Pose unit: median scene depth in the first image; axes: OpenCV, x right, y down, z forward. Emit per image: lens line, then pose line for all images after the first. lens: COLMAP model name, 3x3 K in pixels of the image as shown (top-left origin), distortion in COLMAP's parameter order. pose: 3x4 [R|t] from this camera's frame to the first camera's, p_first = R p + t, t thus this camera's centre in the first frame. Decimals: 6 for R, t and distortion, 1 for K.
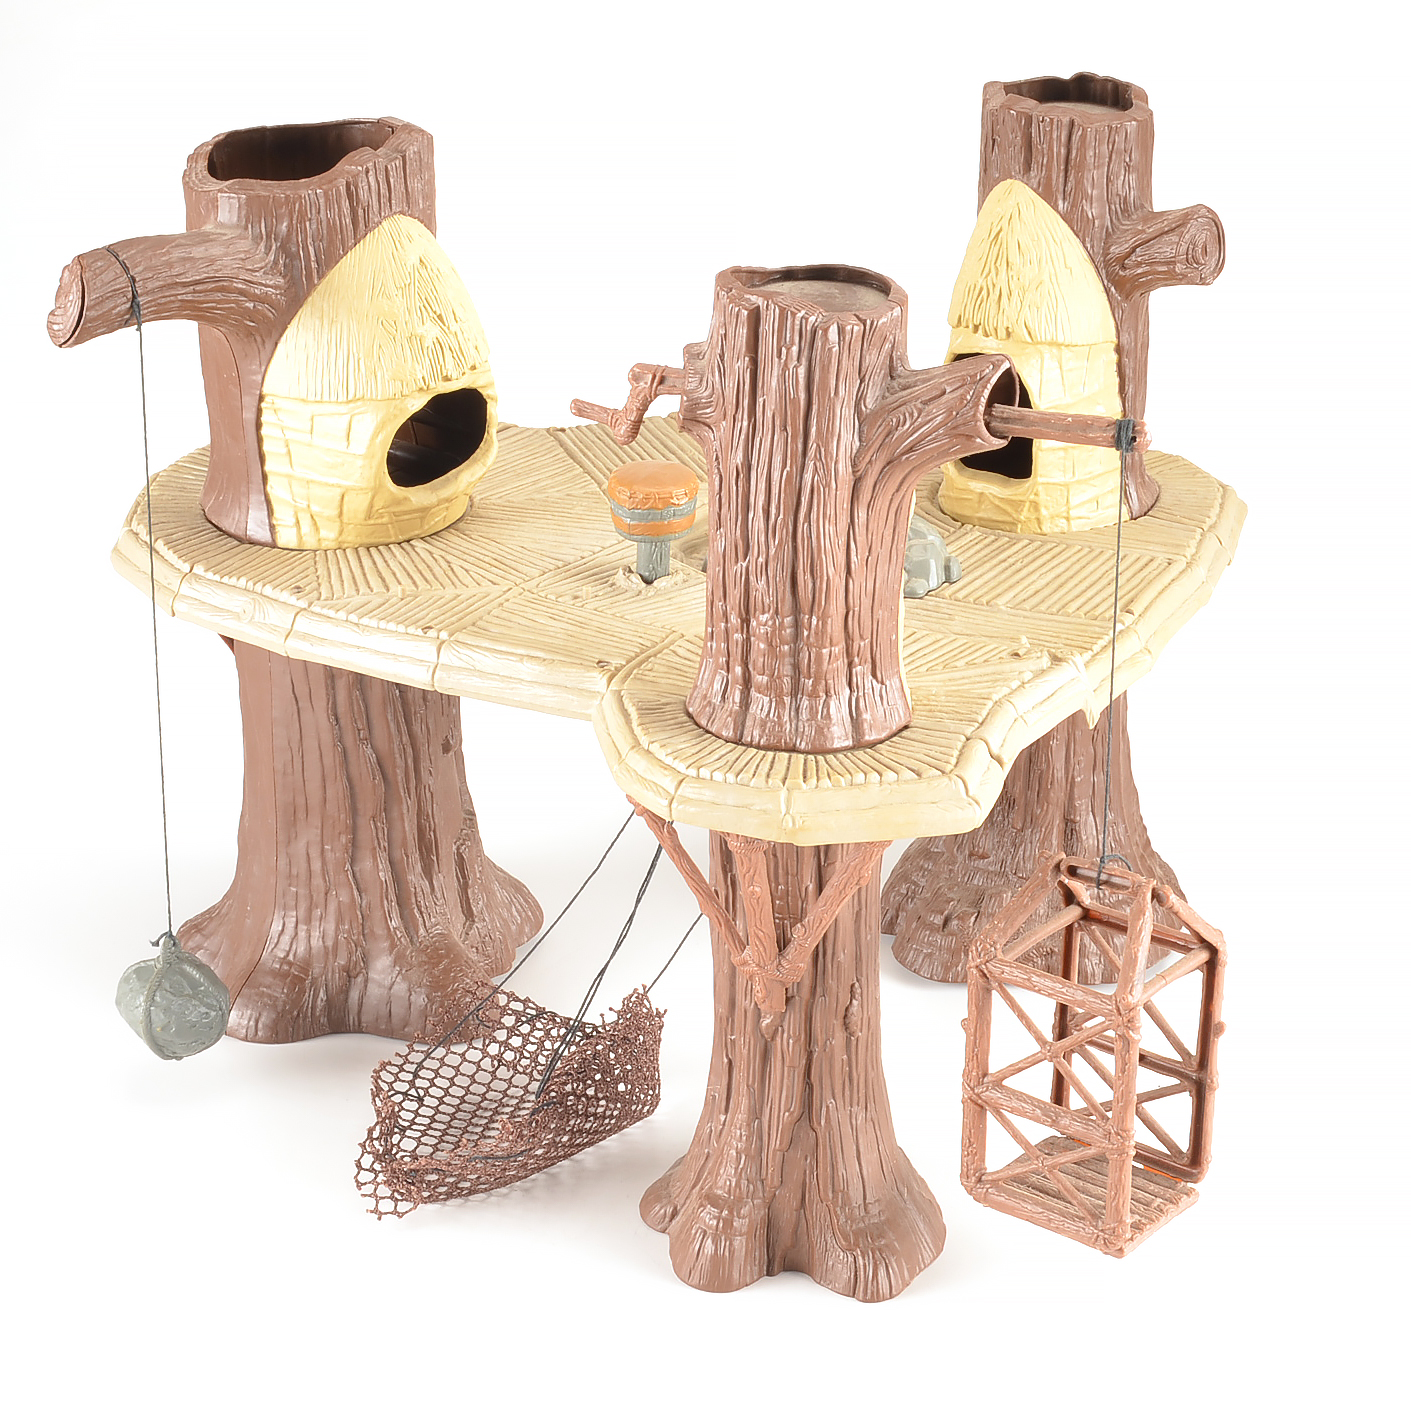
lens RADIAL K [[2768.1, 0, 705.5], [0, 2768.1, 705.1], [0, 0, 1]] dist [-0.030342, 0.000000]
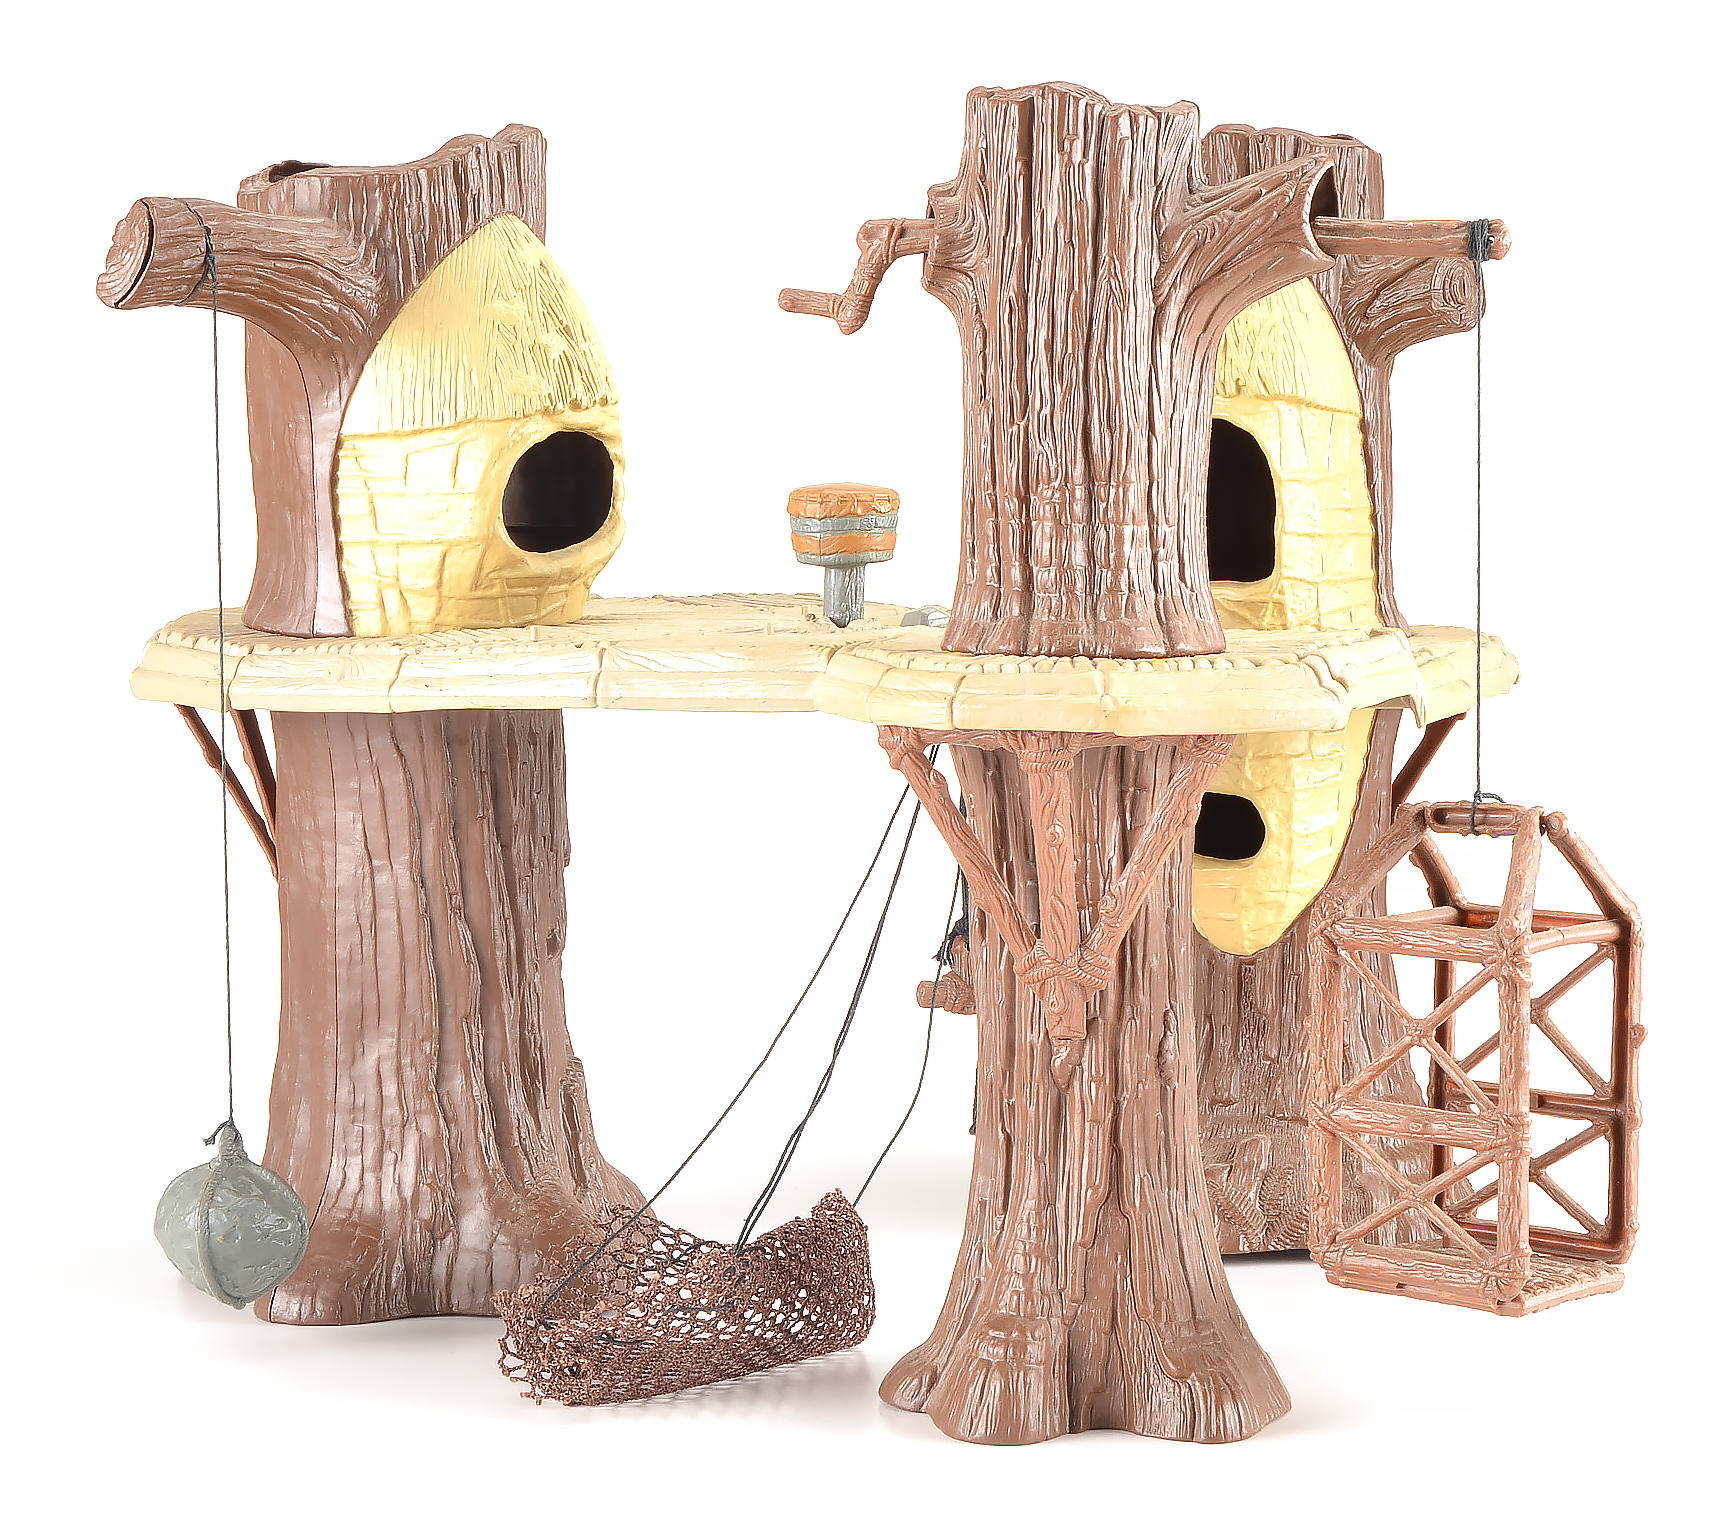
lens RADIAL K [[3448.7, 0, 864.5], [0, 3448.7, 759.1], [0, 0, 1]] dist [-0.020714, 0.000000]
pose [[0.995264, -0.027058, 0.093369, -0.112464], [0.051770, 0.960478, -0.273500, 0.276622], [-0.082279, 0.277038, 0.957330, 0.060404]]
